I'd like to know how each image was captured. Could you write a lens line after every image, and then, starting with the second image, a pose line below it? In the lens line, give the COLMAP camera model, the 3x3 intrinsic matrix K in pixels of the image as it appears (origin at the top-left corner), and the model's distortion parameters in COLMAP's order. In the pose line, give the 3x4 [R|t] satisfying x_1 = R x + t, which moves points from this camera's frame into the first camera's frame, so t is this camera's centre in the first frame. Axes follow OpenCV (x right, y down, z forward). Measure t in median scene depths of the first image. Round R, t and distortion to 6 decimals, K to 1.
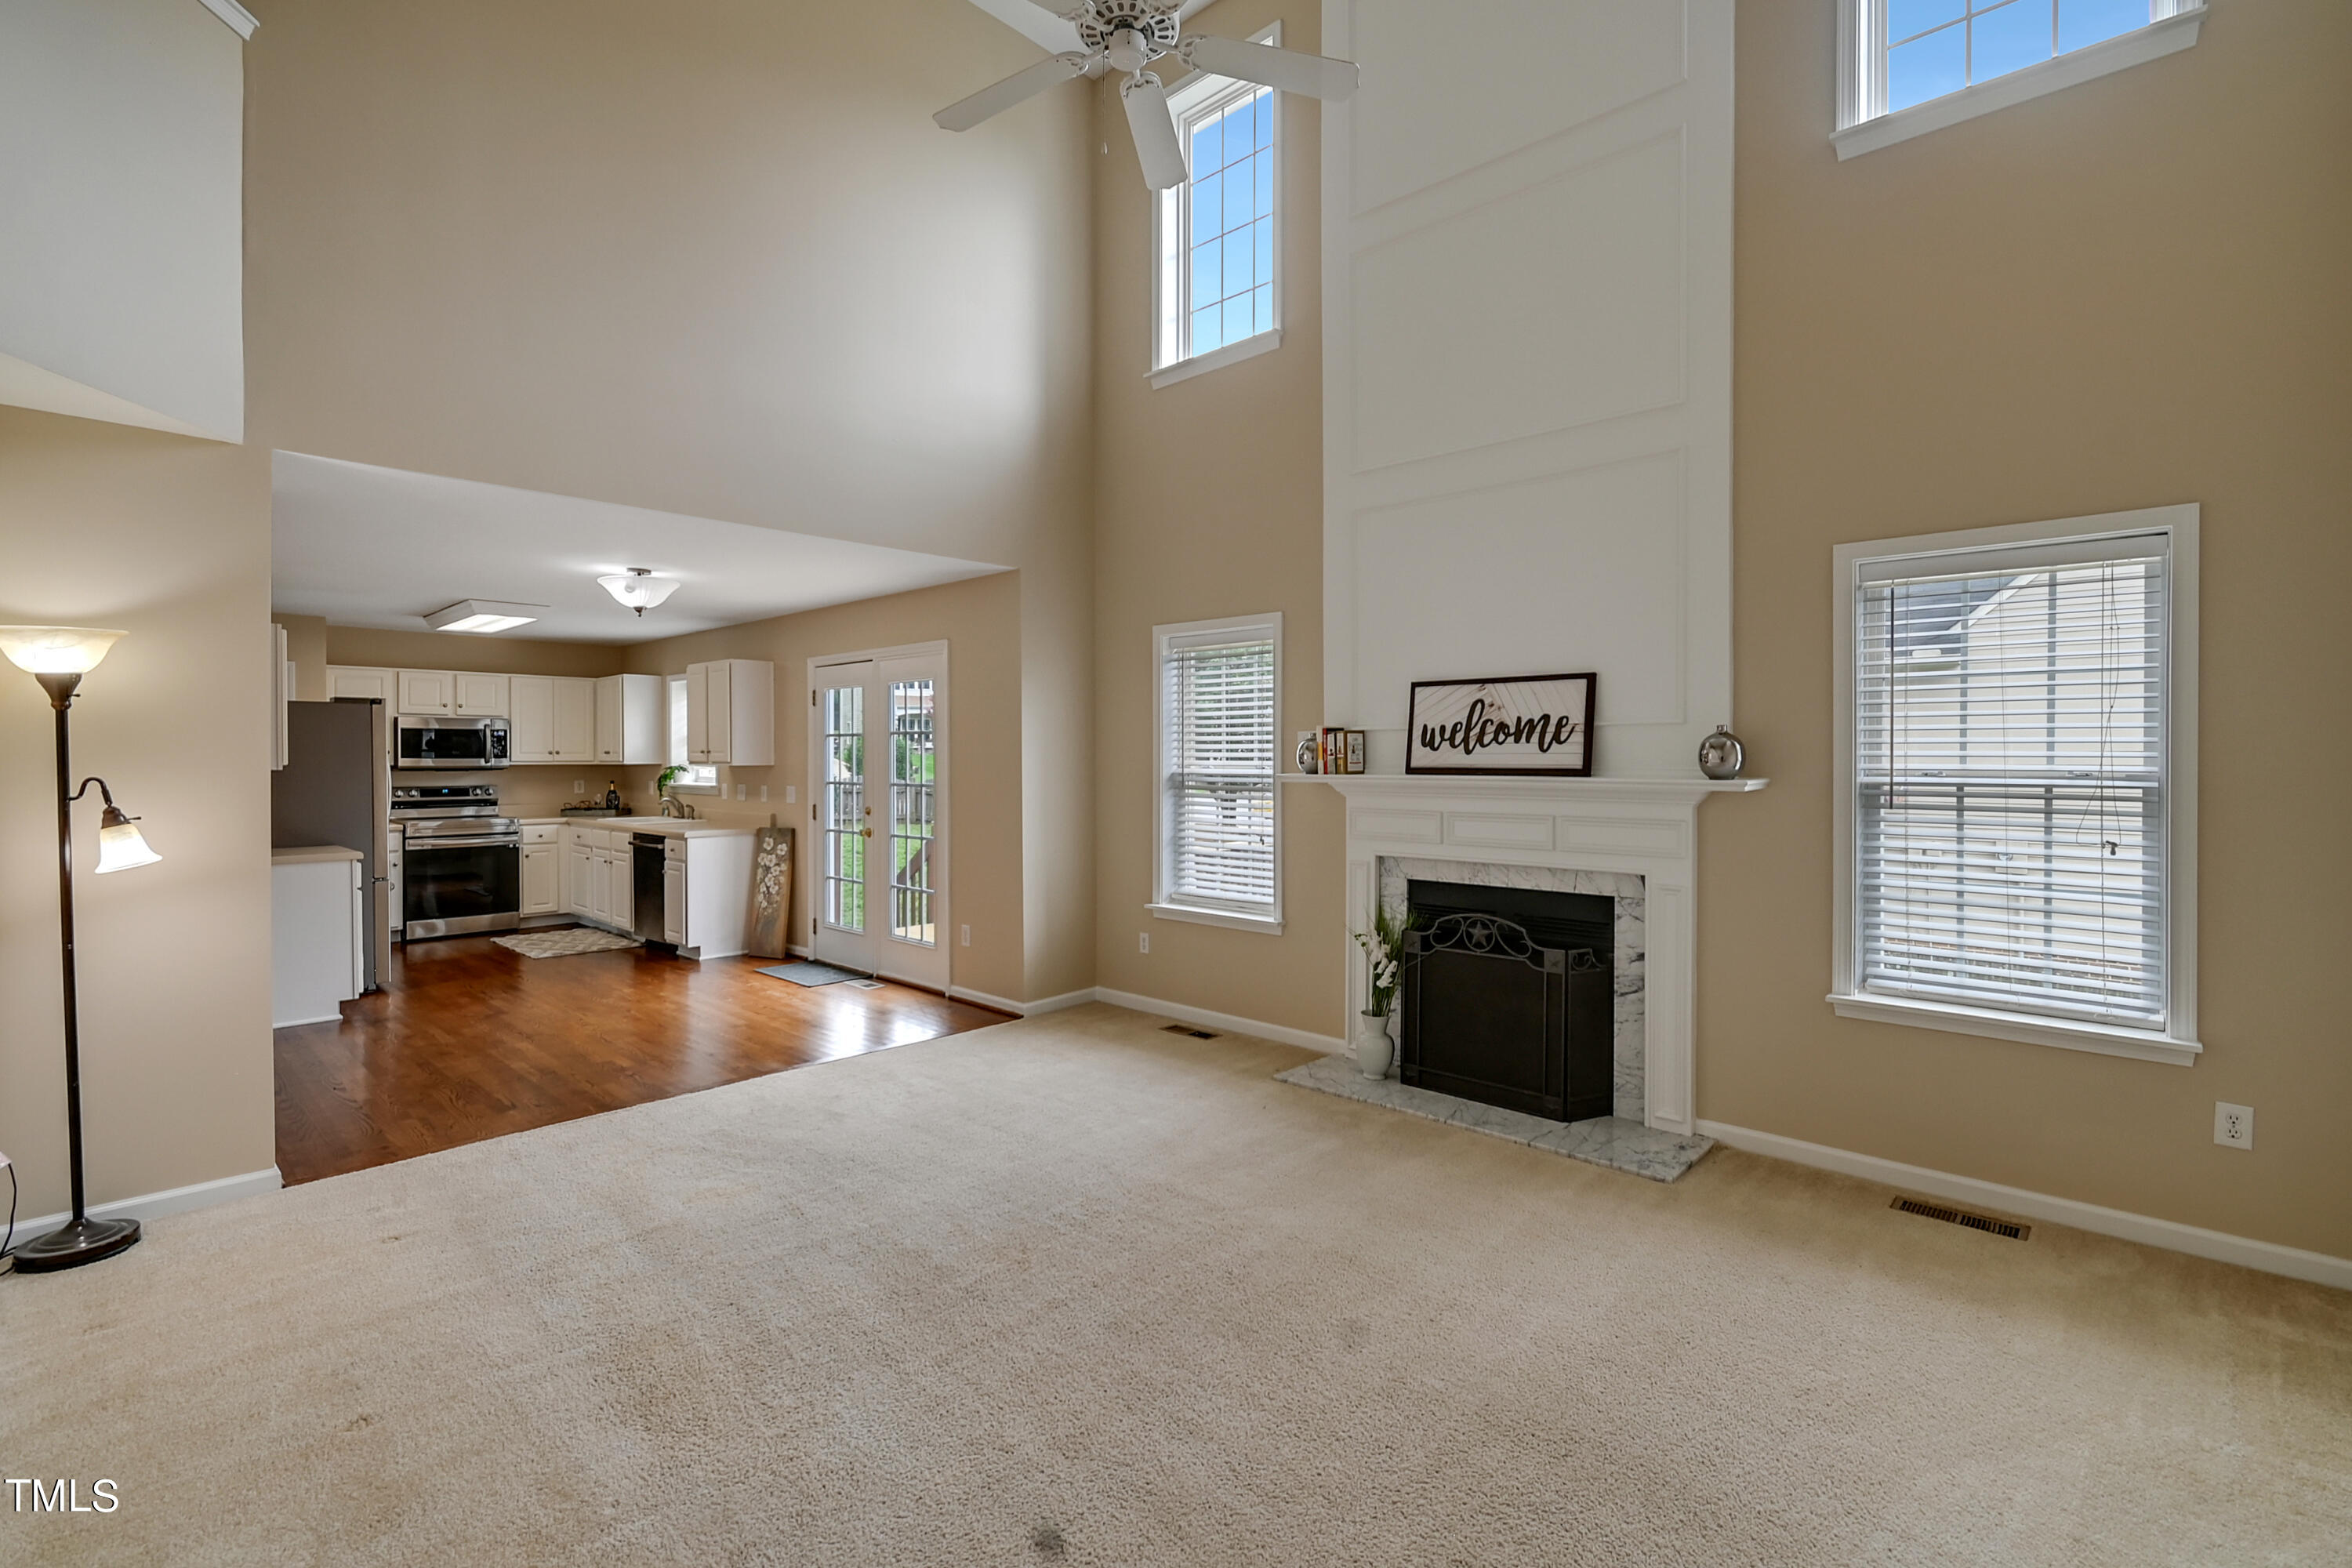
lens RADIAL K [[1058.6, 0, 1178.6], [0, 1058.6, 760.4], [0, 0, 1]] dist [-0.001728, -0.000400]
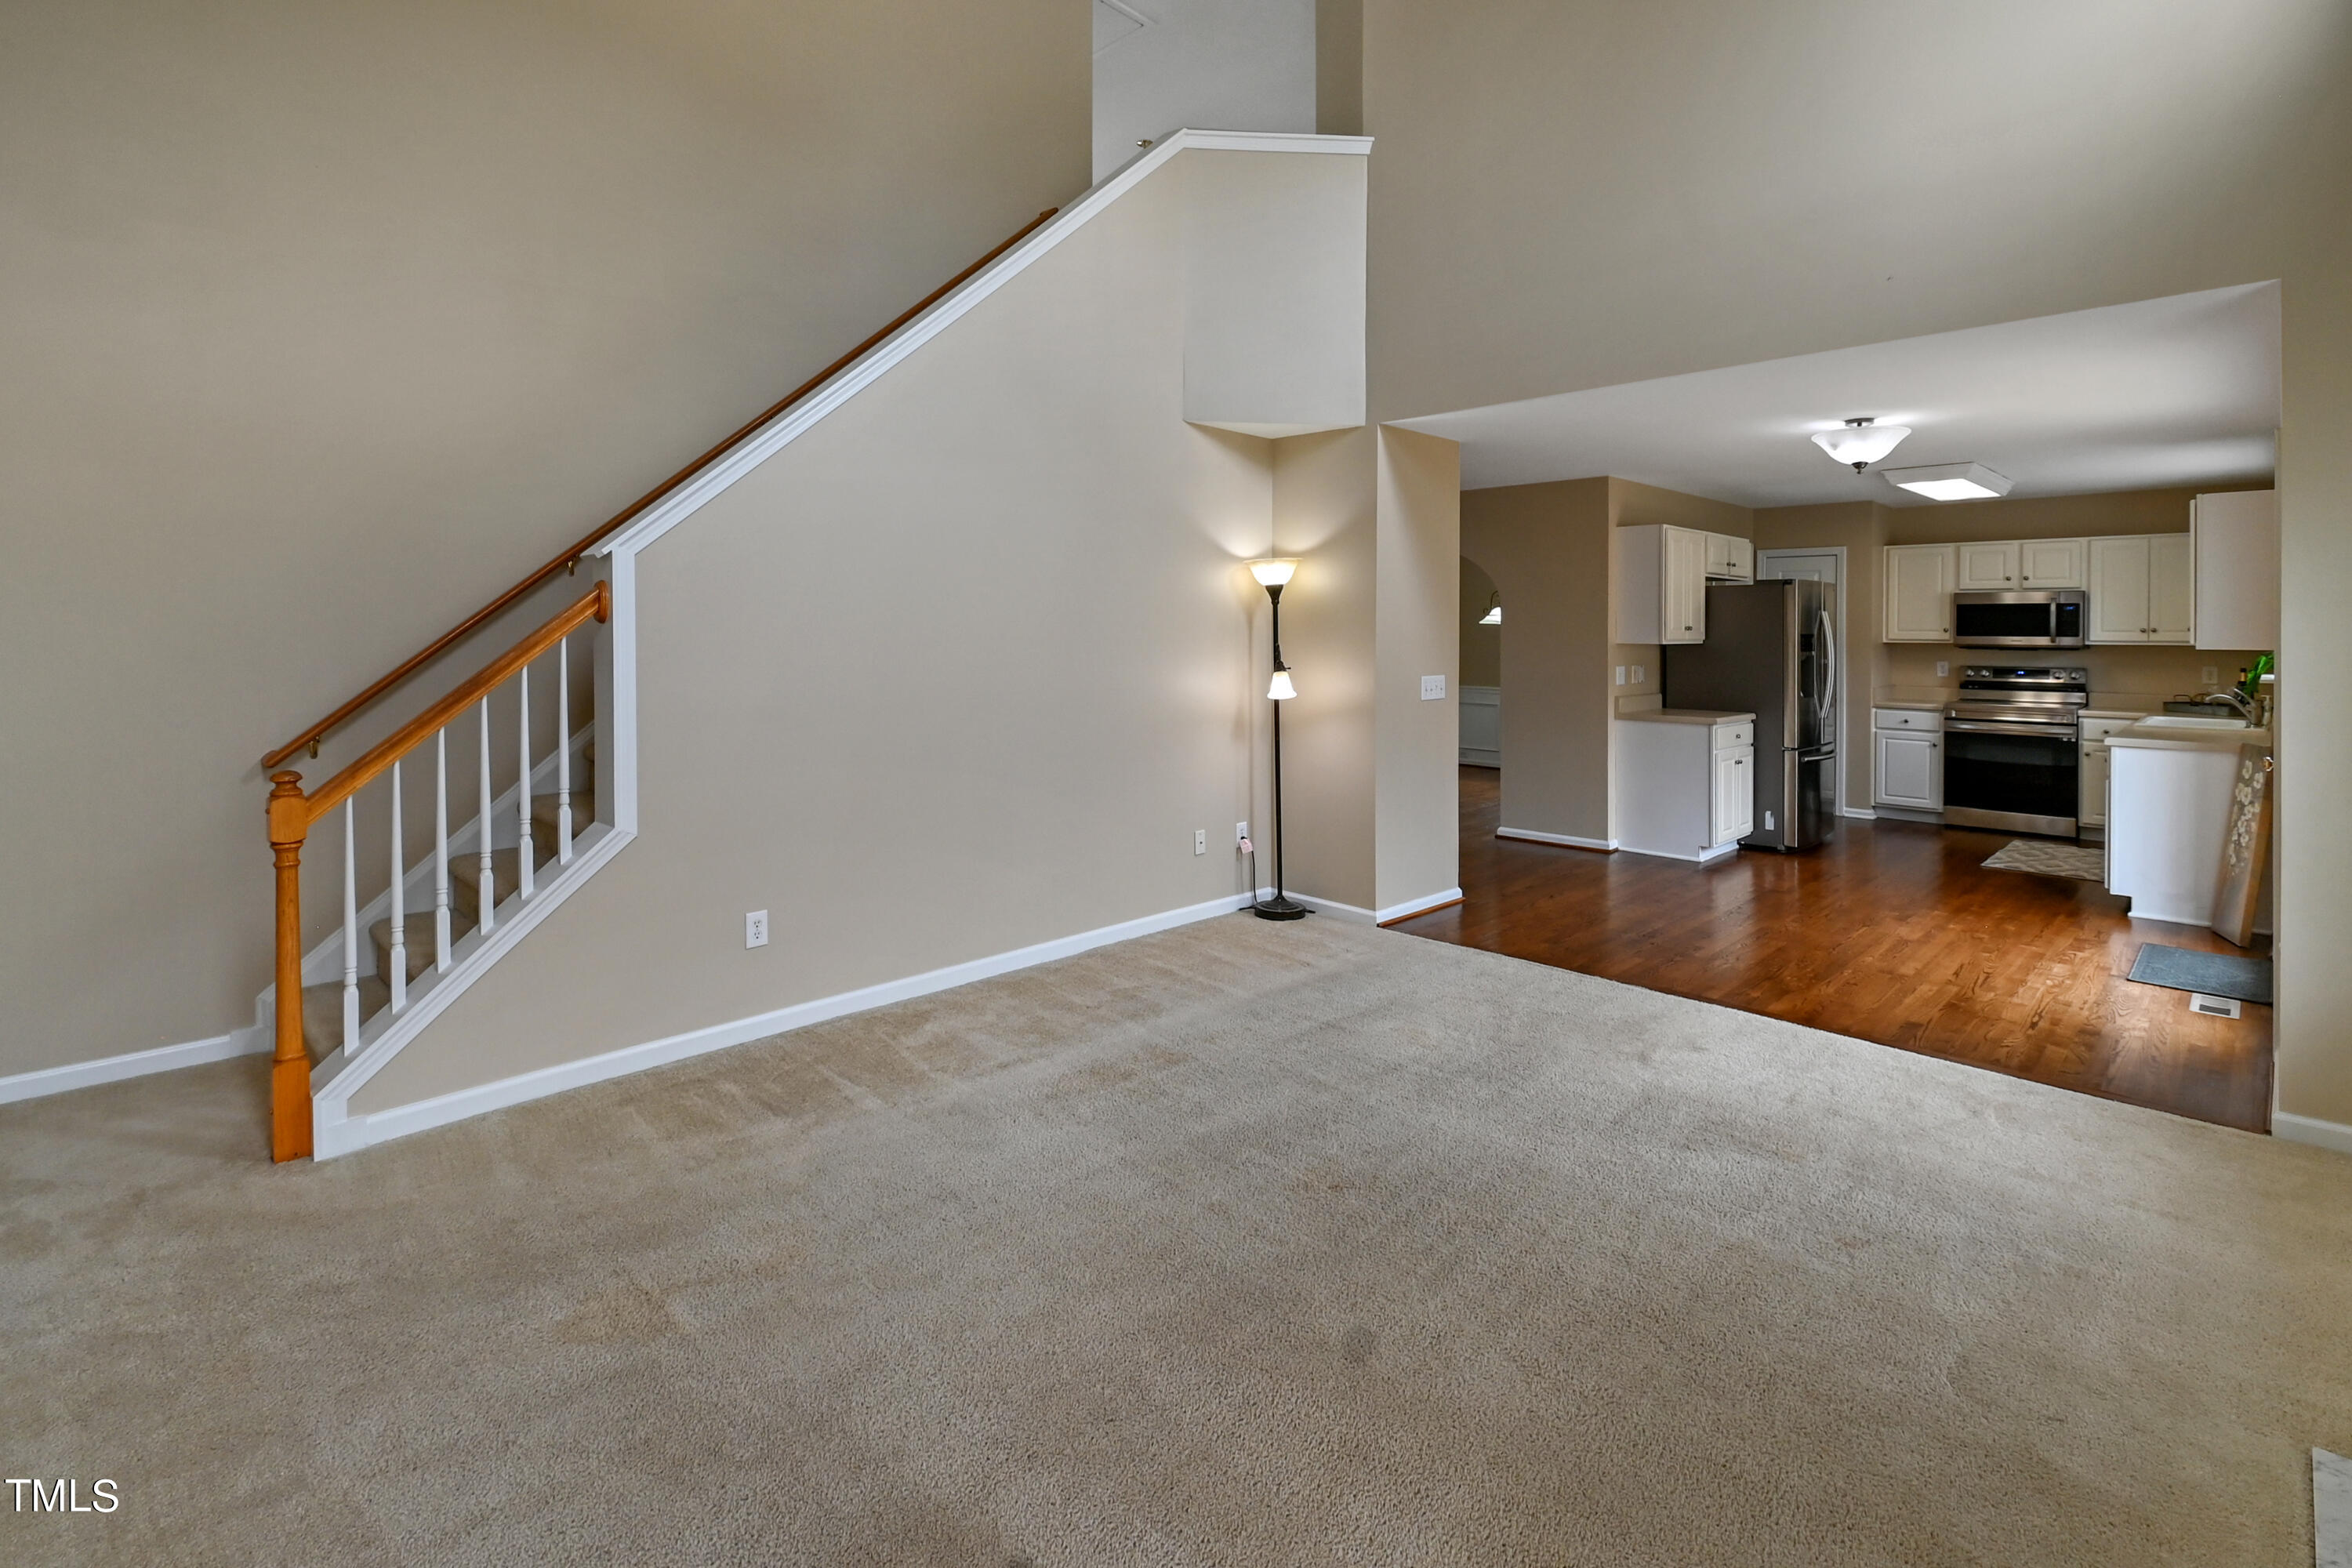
lens RADIAL K [[1092.2, 0, 1176.6], [0, 1092.2, 637.7], [0, 0, 1]] dist [-0.000239, -0.000074]
pose [[-0.036482, 0.008201, -0.999301, 0.314803], [-0.009016, 0.999923, 0.008535, -0.002831], [0.999294, 0.009321, -0.036405, 0.364029]]
